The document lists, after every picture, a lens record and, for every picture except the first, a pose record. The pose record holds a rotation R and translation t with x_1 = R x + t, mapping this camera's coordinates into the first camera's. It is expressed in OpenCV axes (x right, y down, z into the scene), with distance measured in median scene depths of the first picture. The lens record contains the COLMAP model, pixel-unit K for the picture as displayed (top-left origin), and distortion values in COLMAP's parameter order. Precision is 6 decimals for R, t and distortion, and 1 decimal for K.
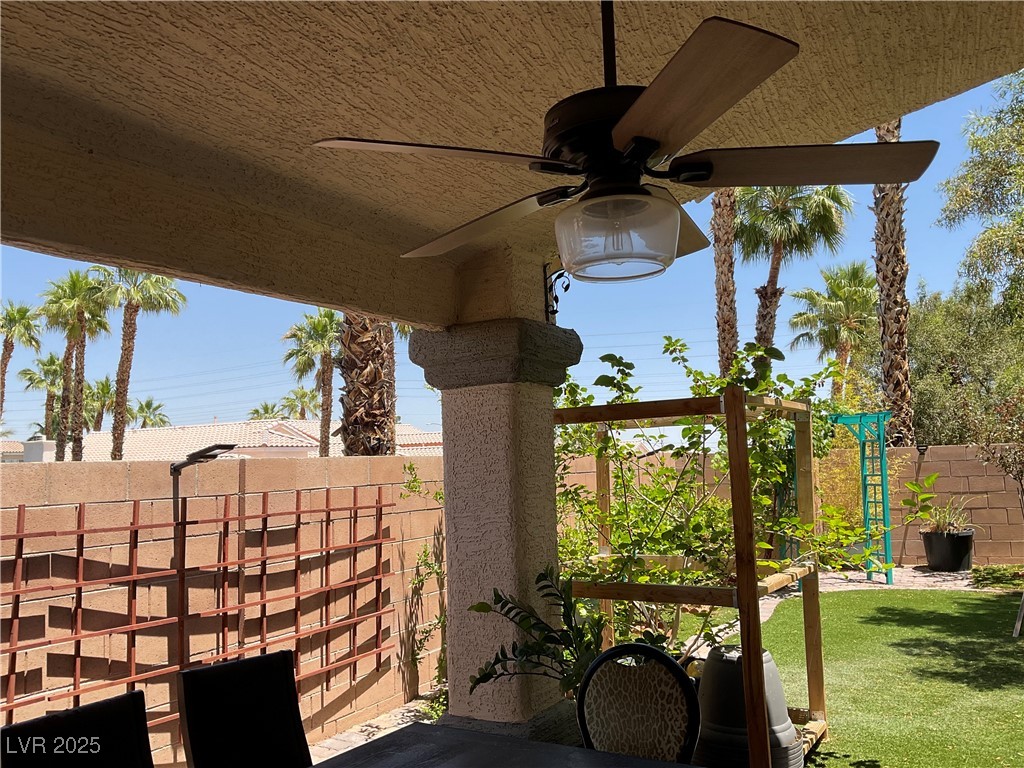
lens RADIAL K [[840.1, 0, 516.1], [0, 840.1, 385.0], [0, 0, 1]] dist [0.097519, -0.192494]
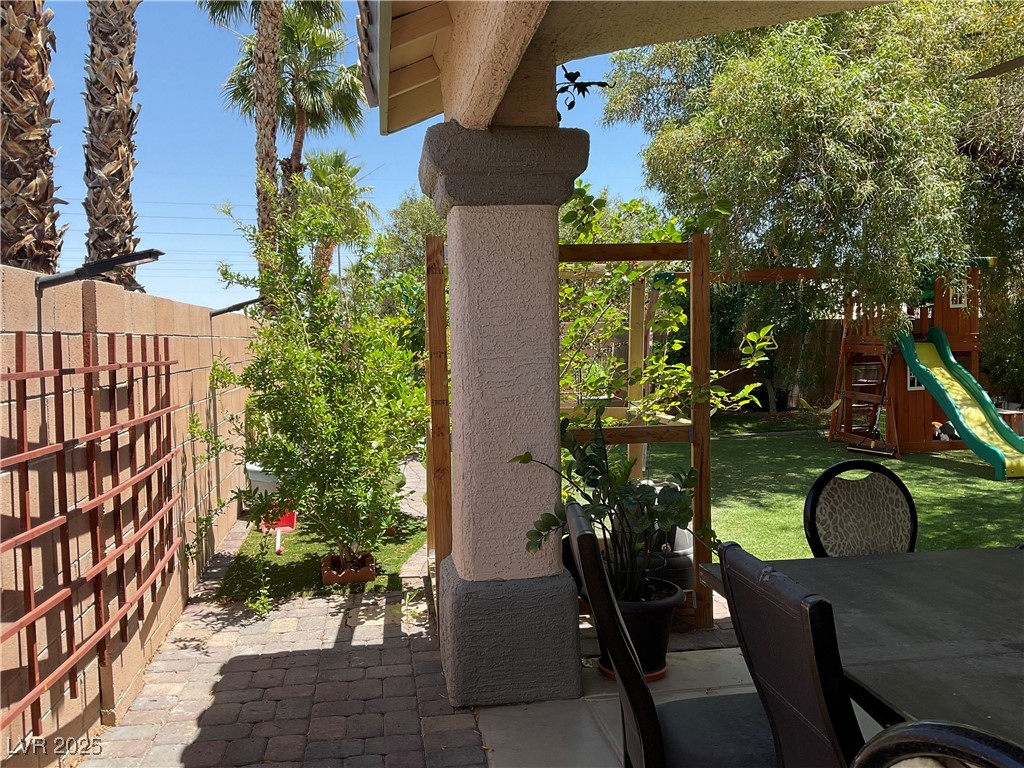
lens RADIAL K [[840.1, 0, 516.1], [0, 840.1, 385.0], [0, 0, 1]] dist [0.097519, -0.192494]
pose [[0.776477, -0.015894, 0.629945, -0.215381], [-0.066220, 0.992089, 0.106654, 0.033497], [-0.626656, -0.124530, 0.769282, 0.120396]]
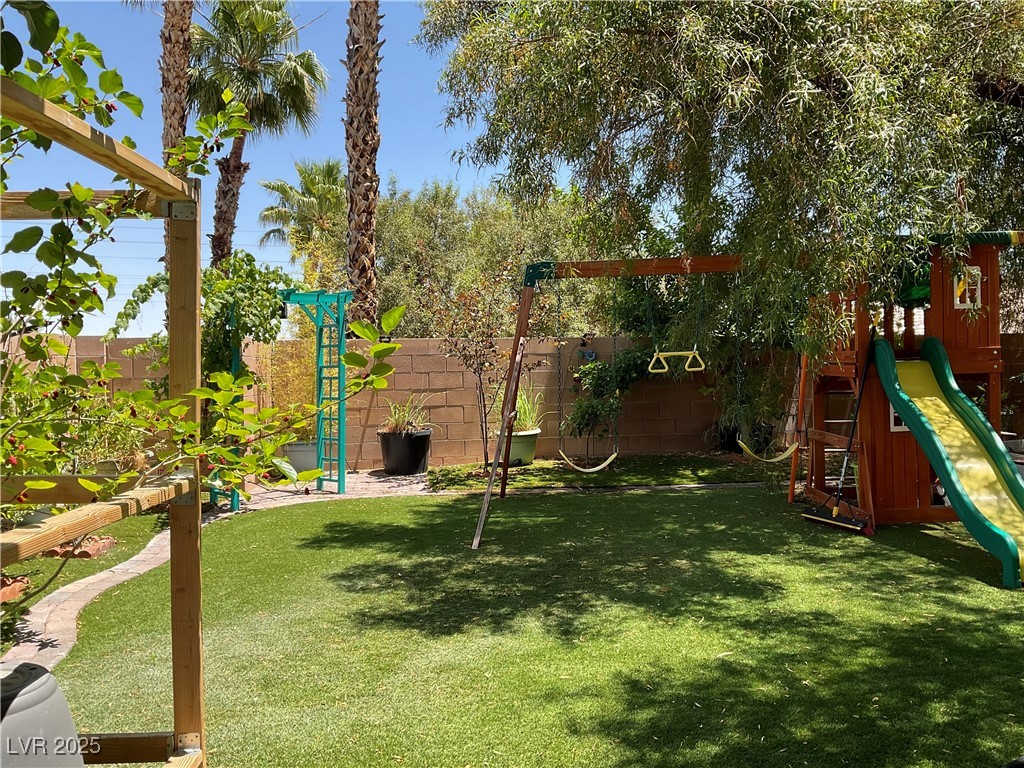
lens RADIAL K [[840.1, 0, 516.1], [0, 840.1, 385.0], [0, 0, 1]] dist [0.097519, -0.192494]
pose [[0.826421, 0.006449, 0.563016, 0.098802], [-0.062996, 0.994715, 0.081075, 0.042725], [-0.559517, -0.102470, 0.822460, 0.200611]]
